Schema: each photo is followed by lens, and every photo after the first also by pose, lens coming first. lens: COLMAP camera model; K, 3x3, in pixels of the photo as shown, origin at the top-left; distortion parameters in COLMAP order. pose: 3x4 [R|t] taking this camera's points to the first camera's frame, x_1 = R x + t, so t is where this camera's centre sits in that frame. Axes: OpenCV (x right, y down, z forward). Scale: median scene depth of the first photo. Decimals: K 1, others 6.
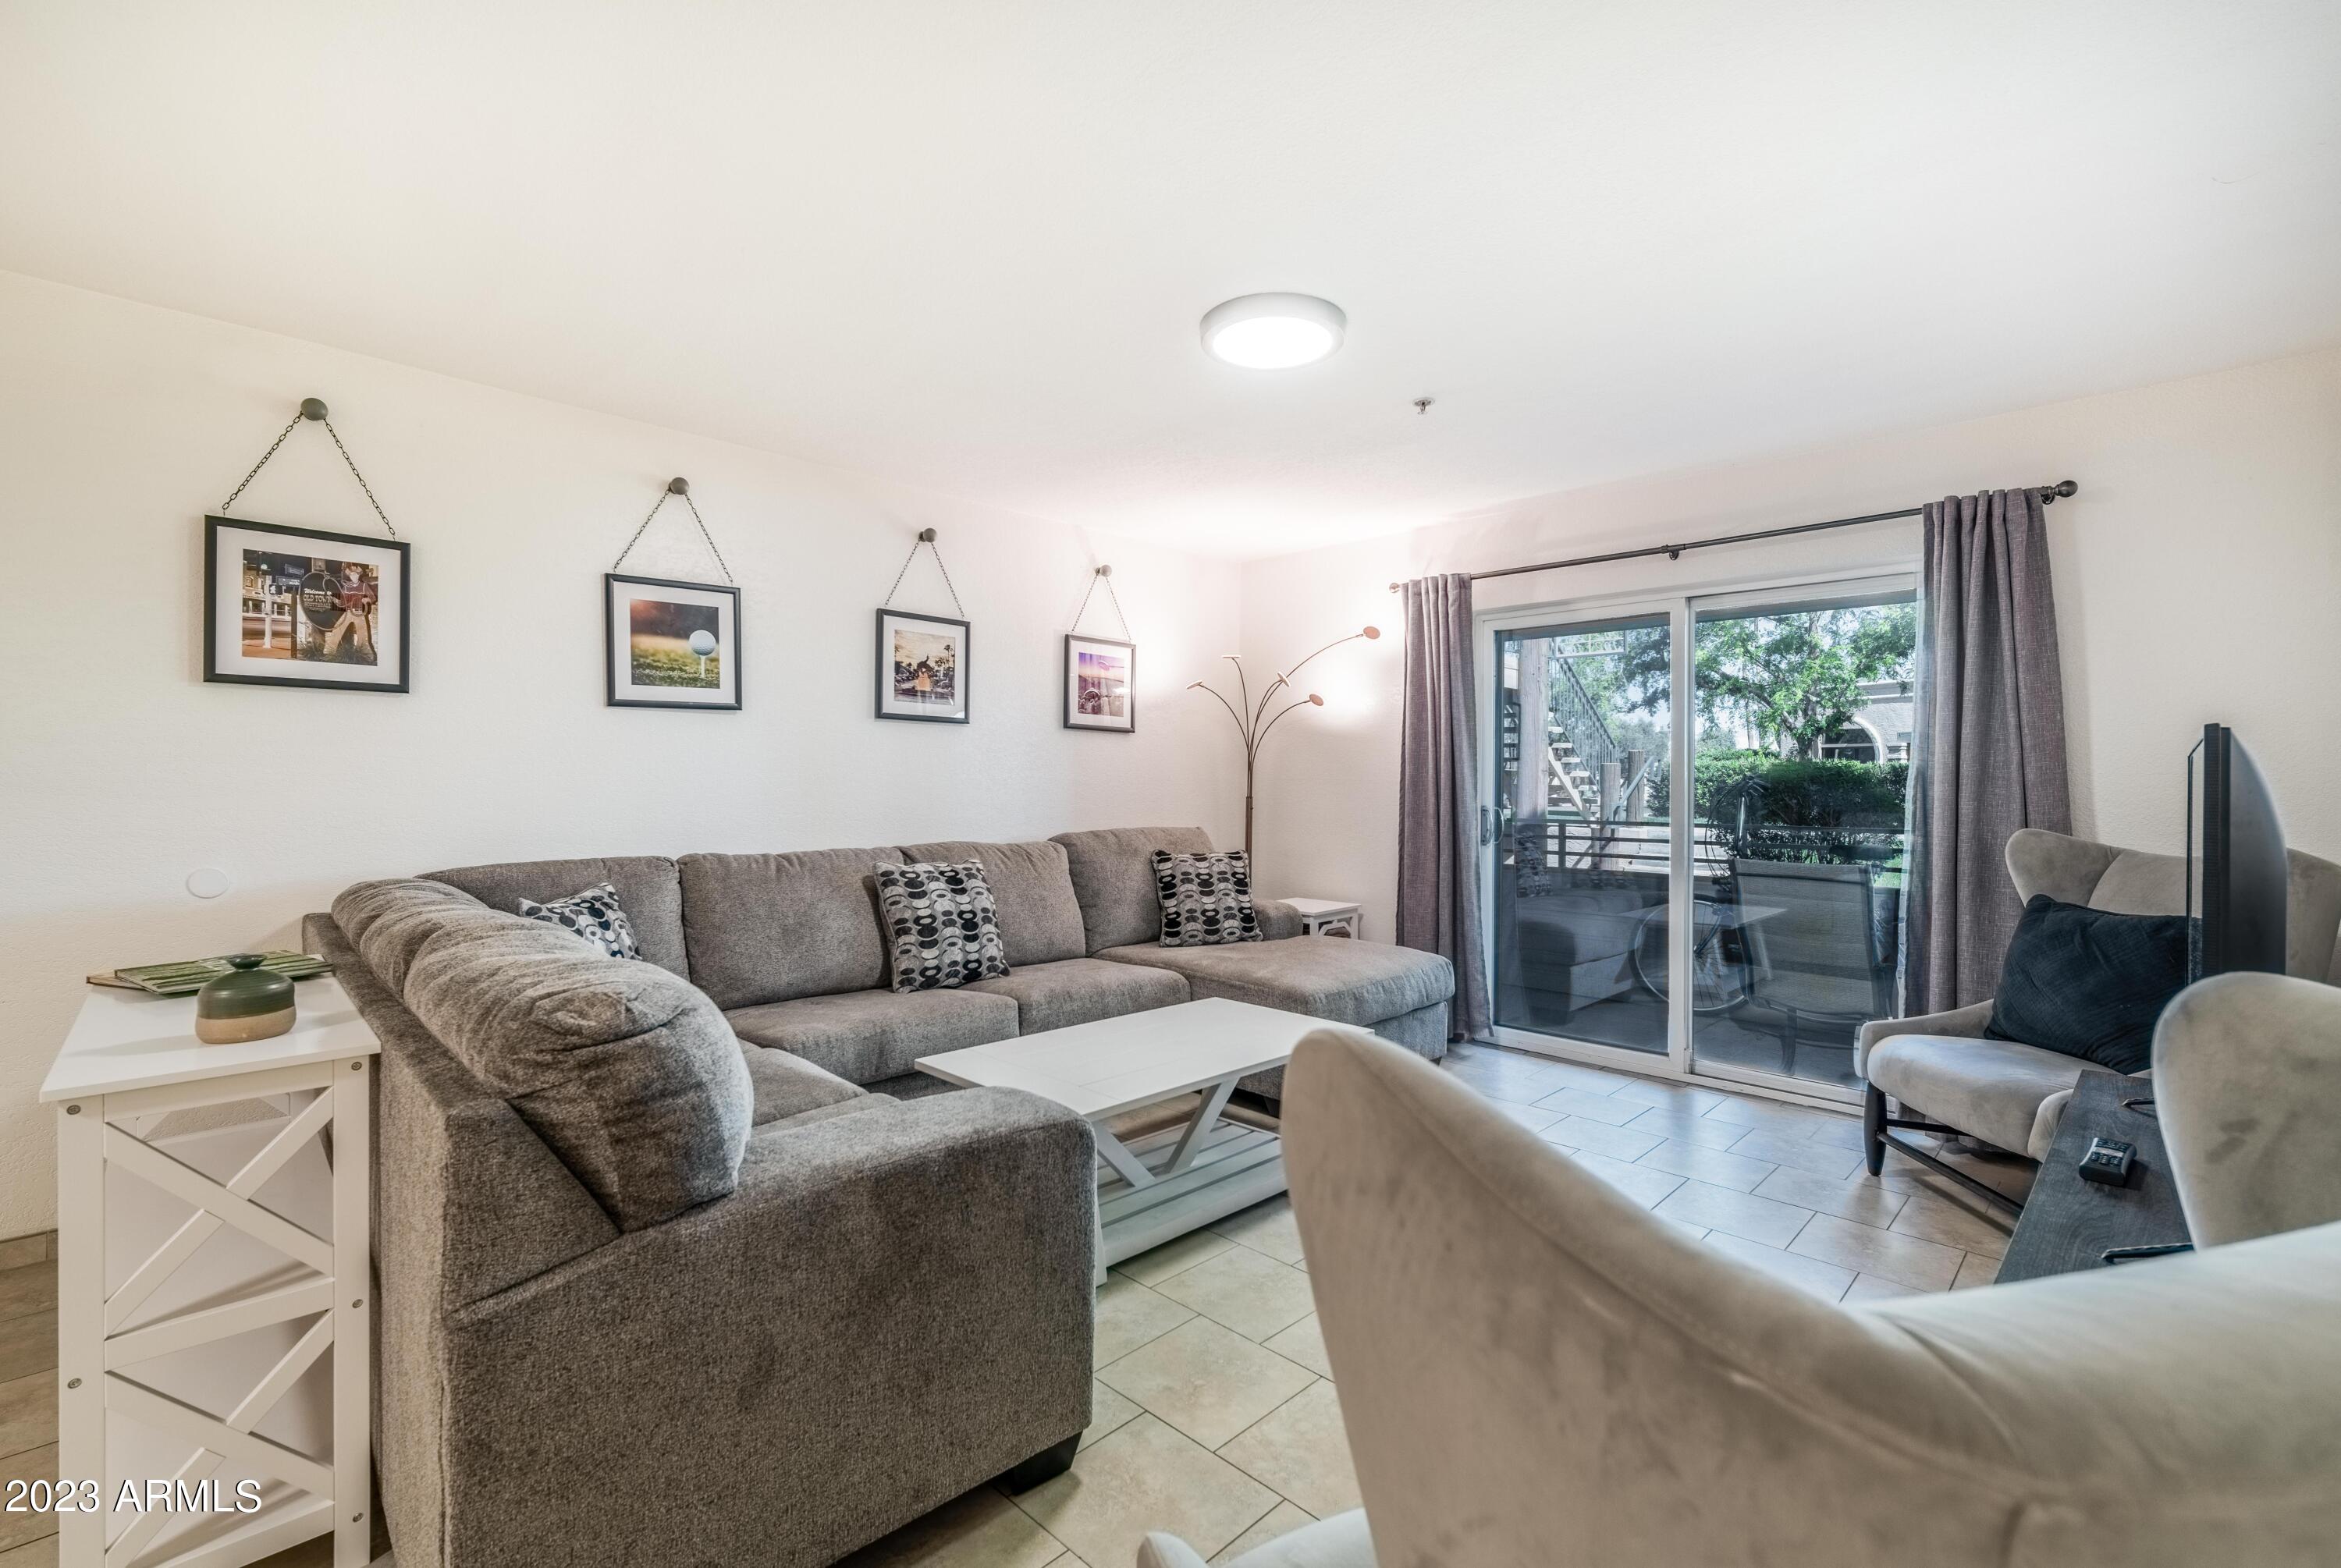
lens RADIAL K [[1002.0, 0, 1151.0], [0, 1002.0, 774.4], [0, 0, 1]] dist [0.007597, -0.000955]
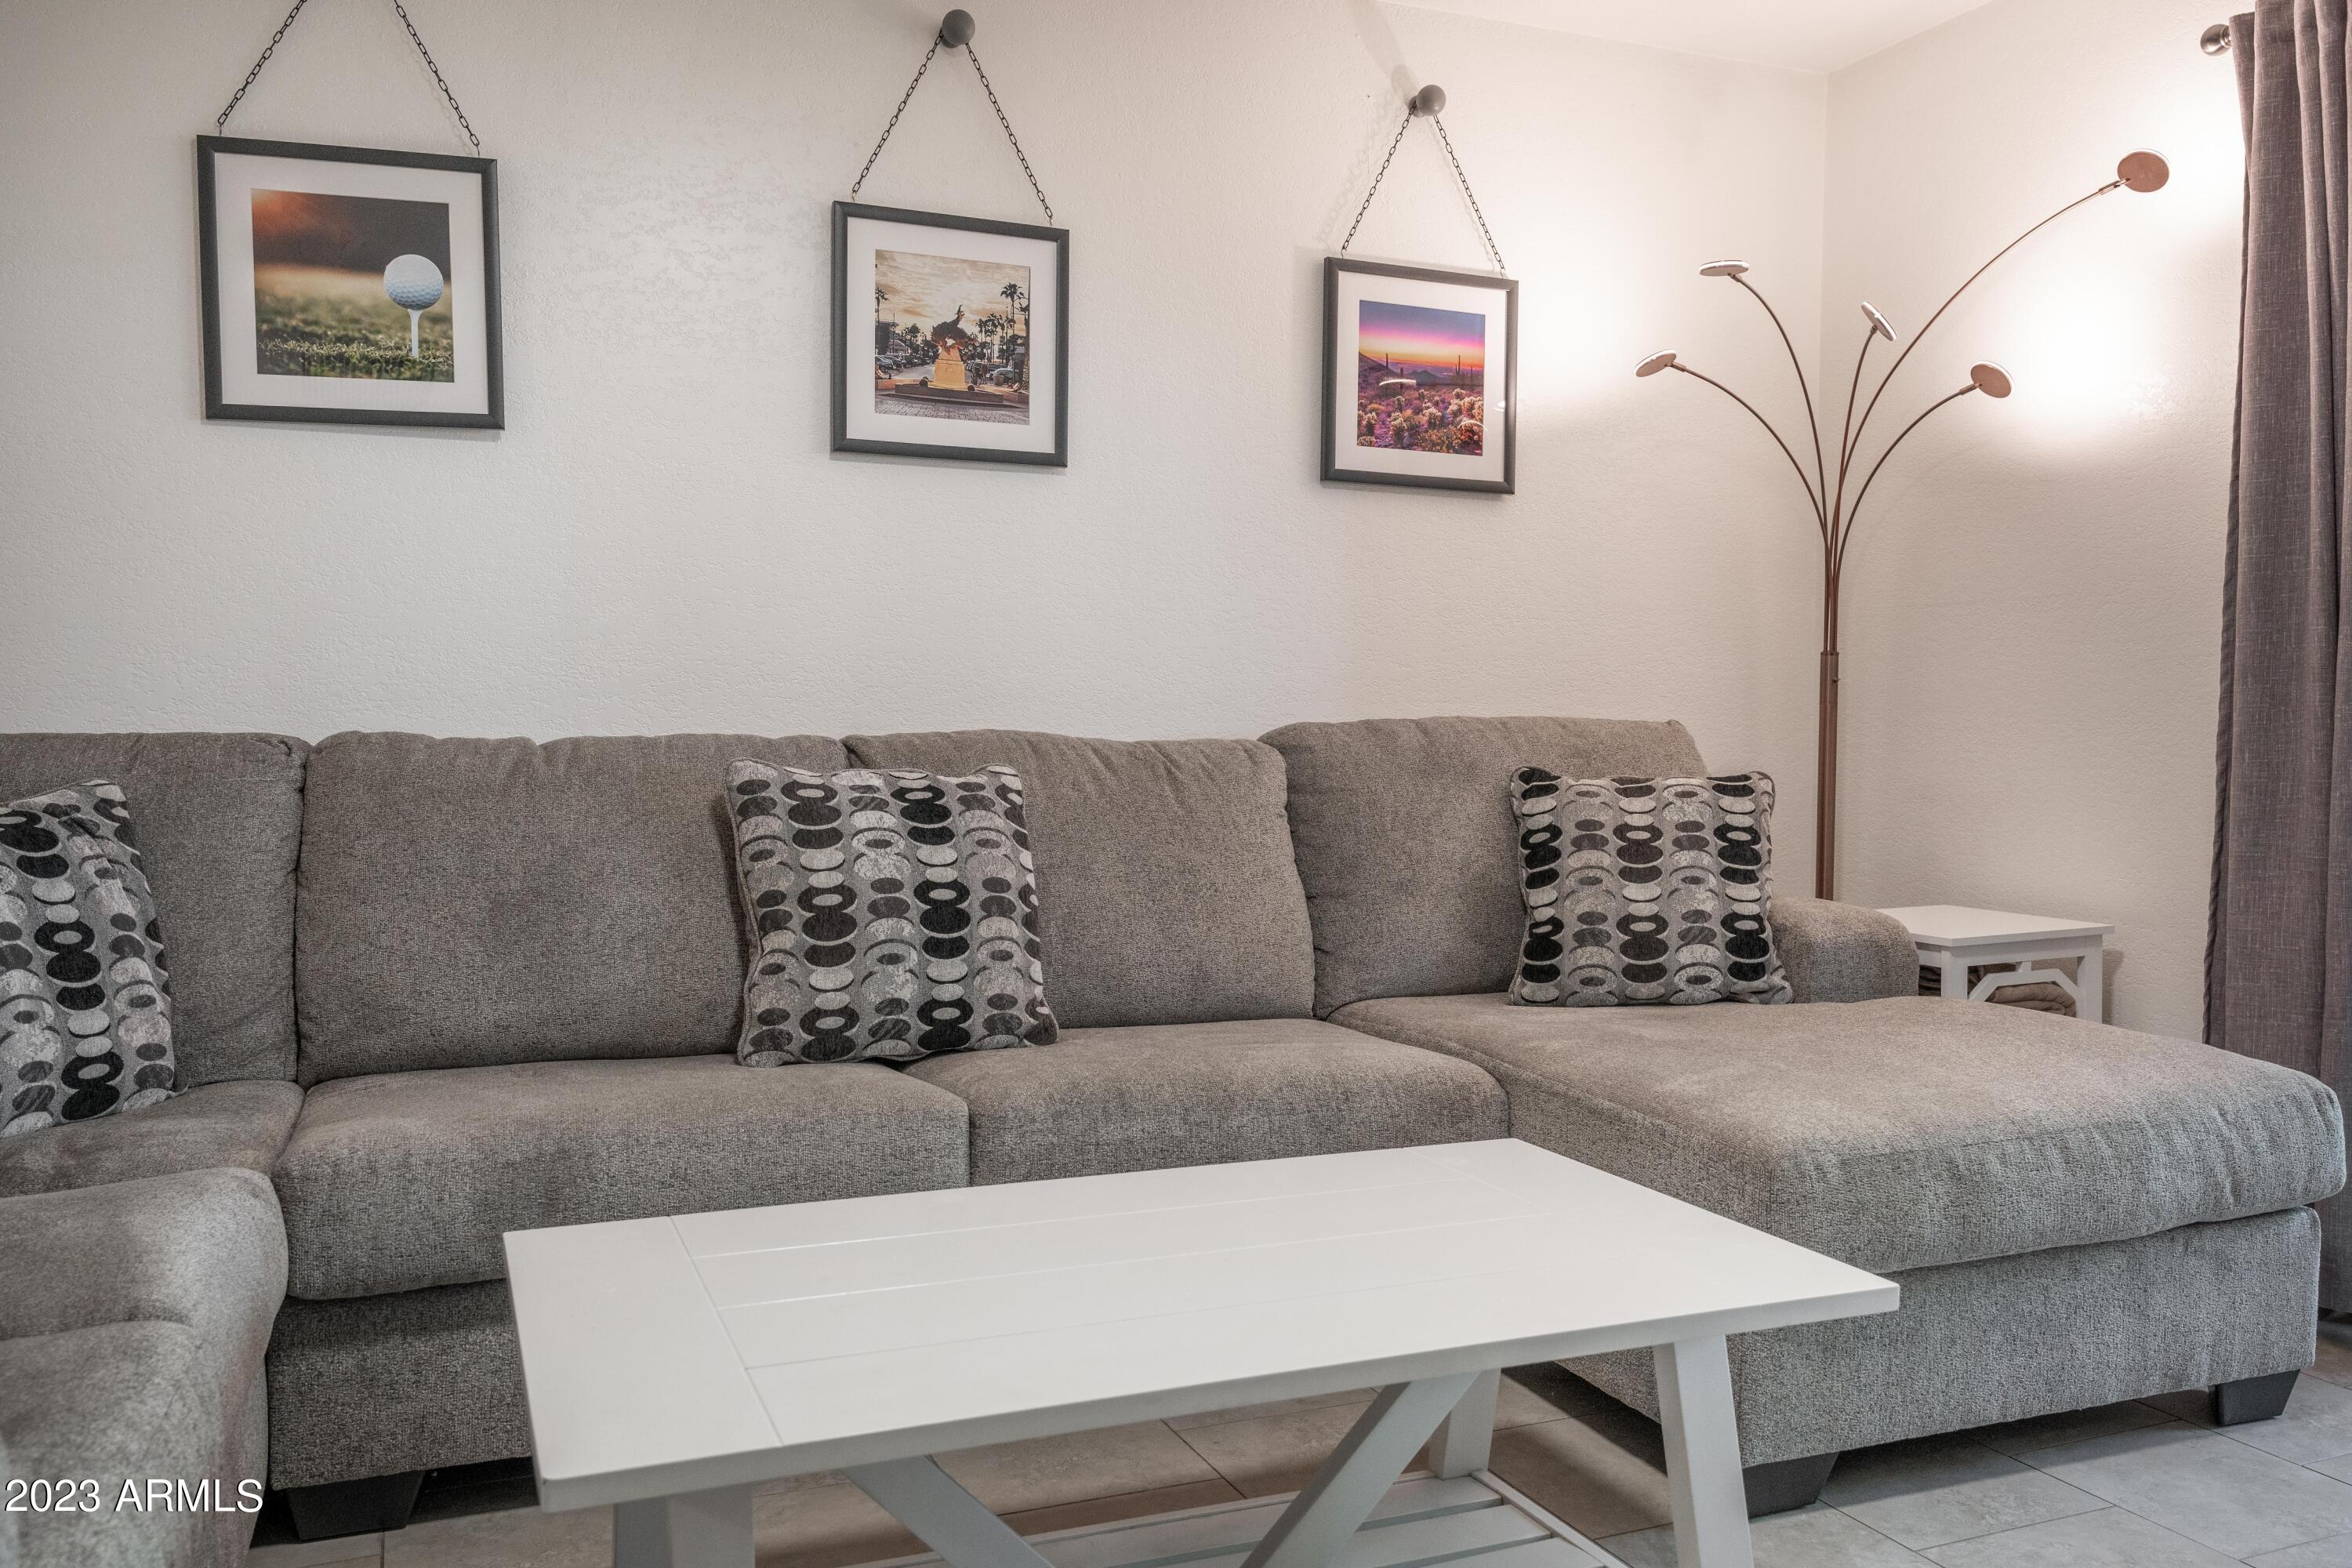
lens RADIAL K [[1791.5, 0, 1197.7], [0, 1791.5, 776.6], [0, 0, 1]] dist [0.001543, 0.002242]
pose [[0.929554, 0.007834, -0.368602, 0.174946], [0.005225, 0.999394, 0.034416, 0.063093], [0.368649, -0.033918, 0.928950, 0.329093]]
